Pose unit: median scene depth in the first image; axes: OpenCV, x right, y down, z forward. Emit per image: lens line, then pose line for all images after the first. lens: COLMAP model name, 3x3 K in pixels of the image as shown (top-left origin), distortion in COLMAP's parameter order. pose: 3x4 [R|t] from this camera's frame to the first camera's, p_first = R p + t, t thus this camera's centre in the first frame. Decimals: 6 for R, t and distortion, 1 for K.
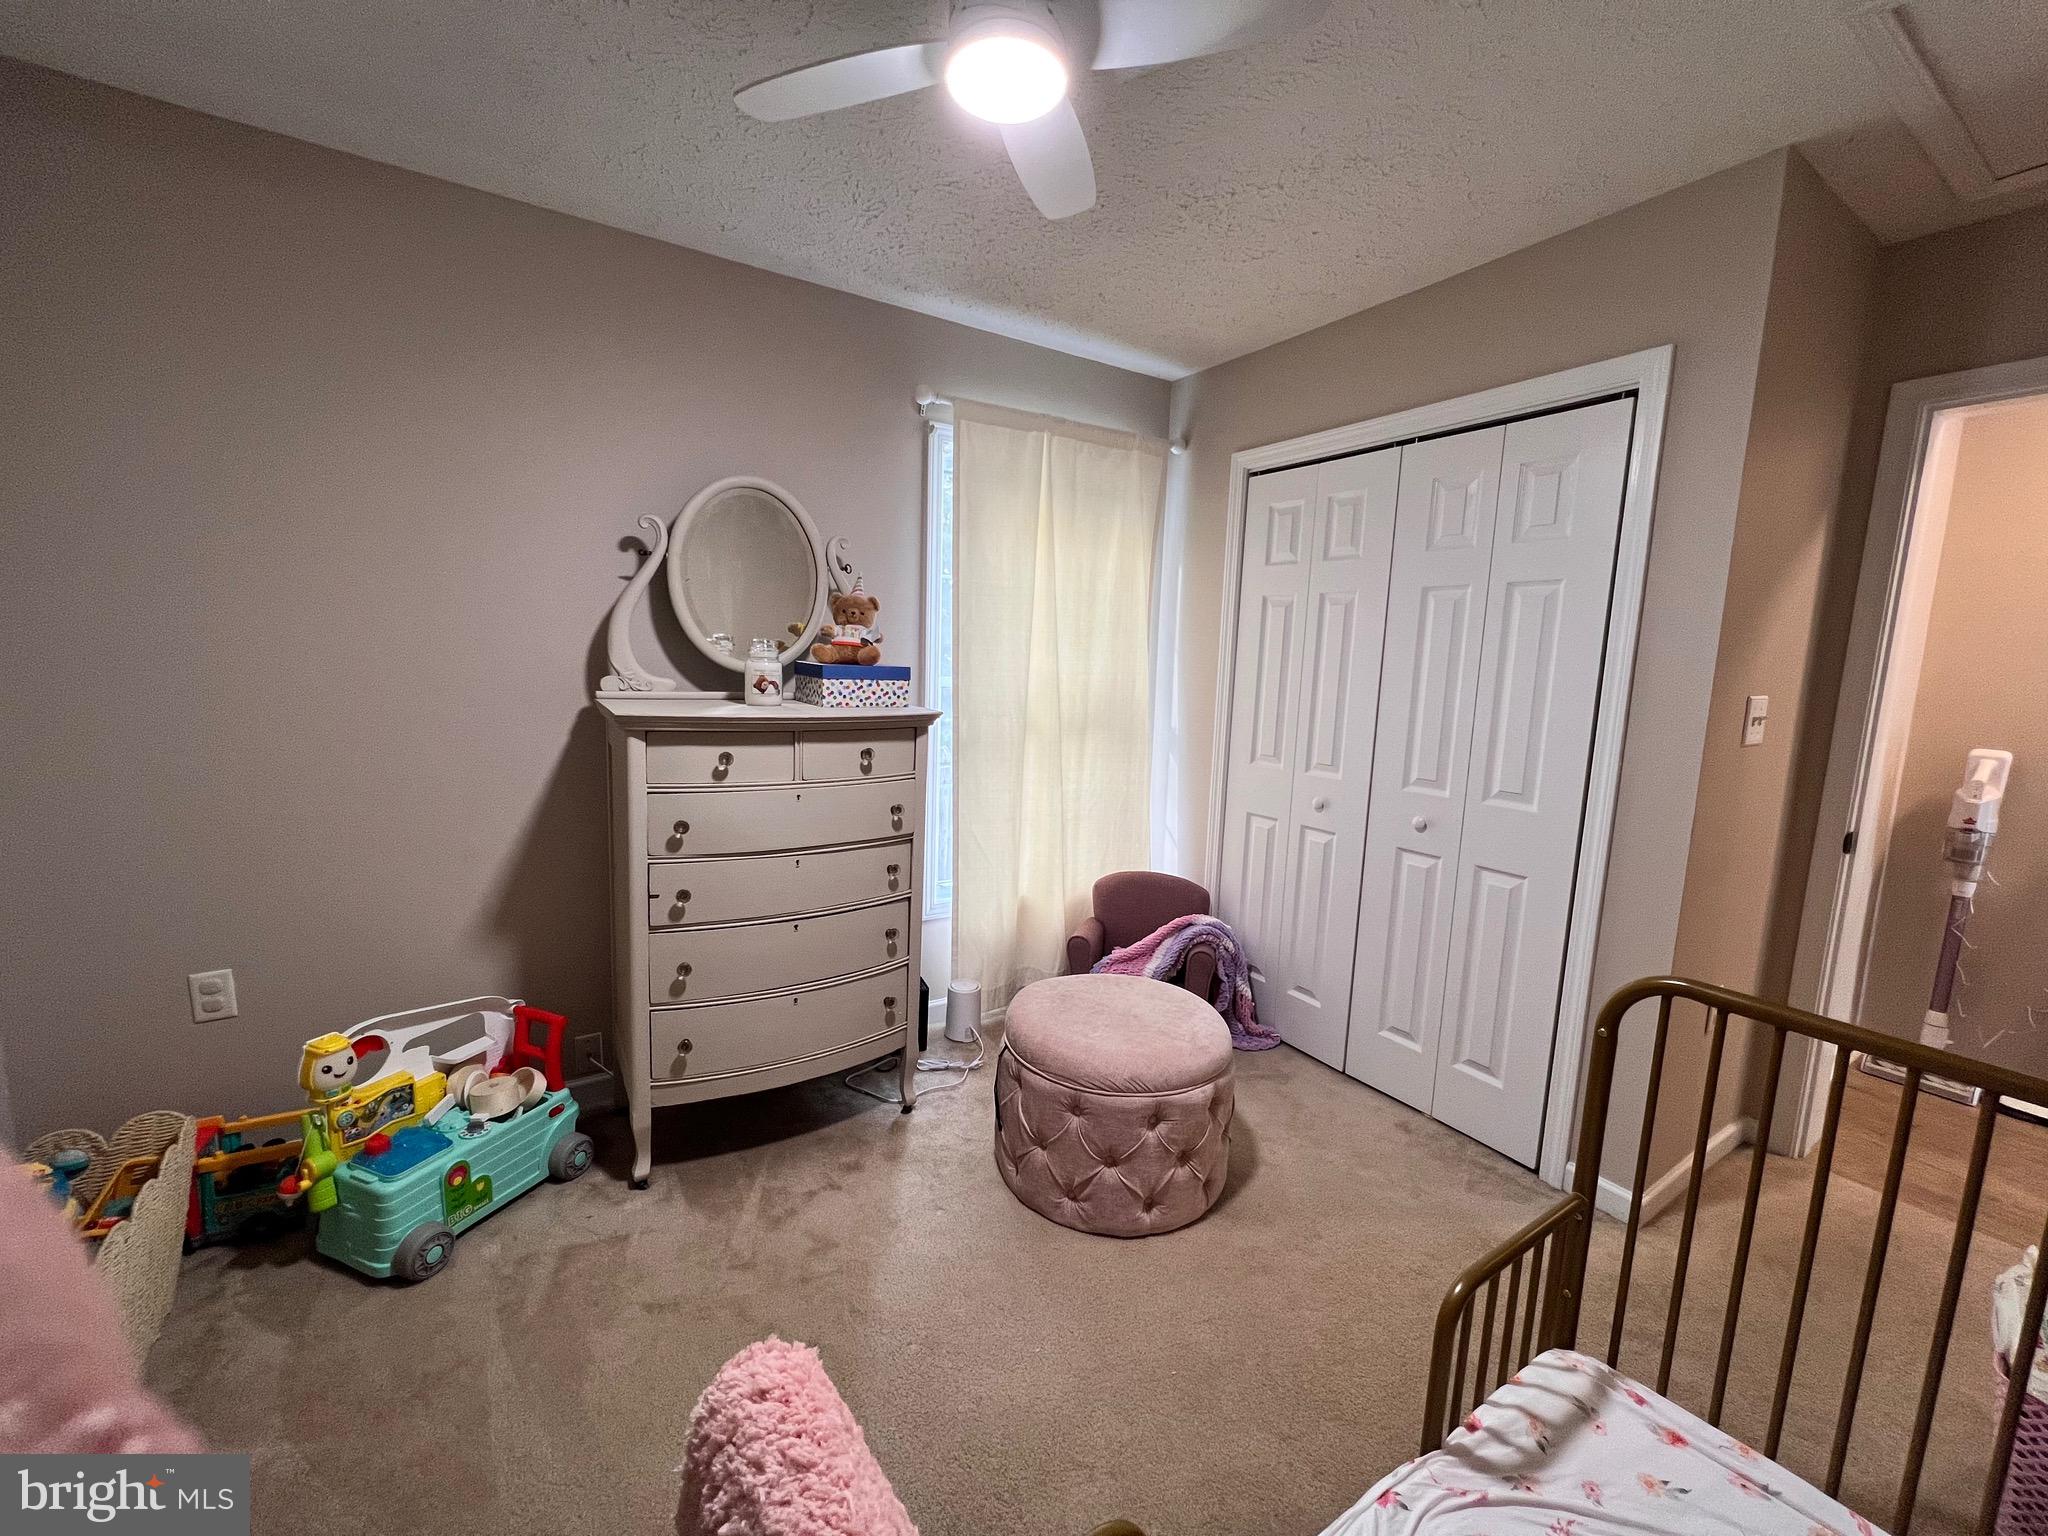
lens RADIAL K [[817.1, 0, 1024.0], [0, 817.1, 768.0], [0, 0, 1]] dist [-0.001979, 0.000265]
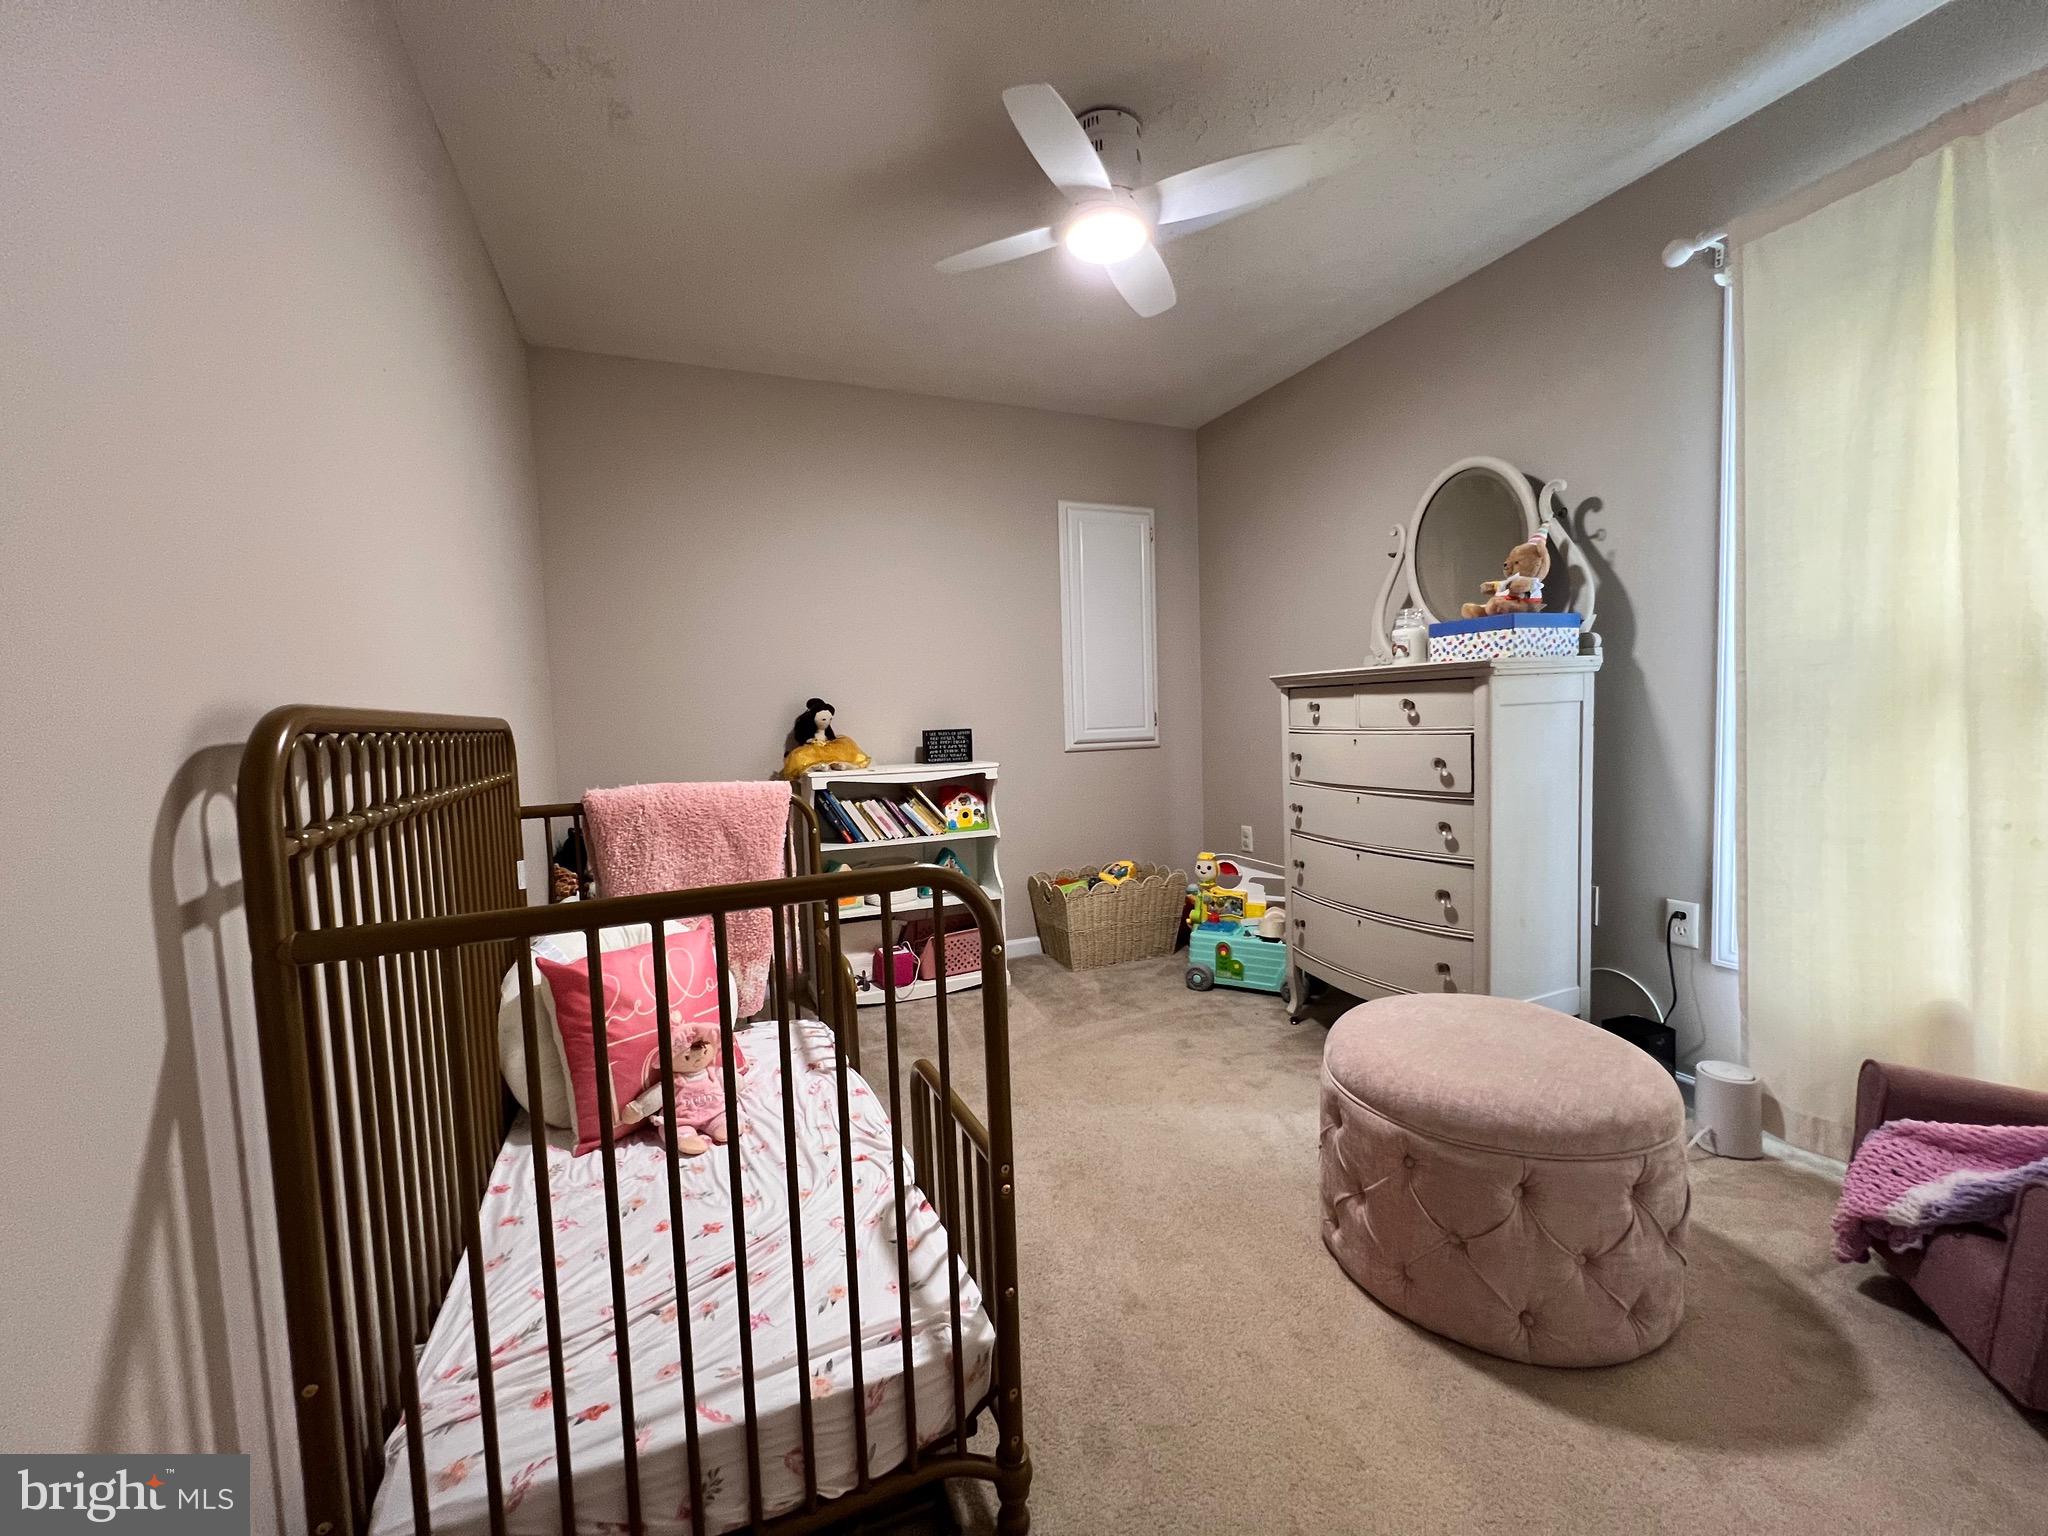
lens RADIAL K [[817.1, 0, 1024.0], [0, 817.1, 768.0], [0, 0, 1]] dist [-0.001979, 0.000265]
pose [[-0.161652, 0.033634, -0.986274, 0.923939], [-0.100593, 0.993652, 0.050373, 0.059915], [0.981708, 0.107355, -0.157243, 0.698368]]
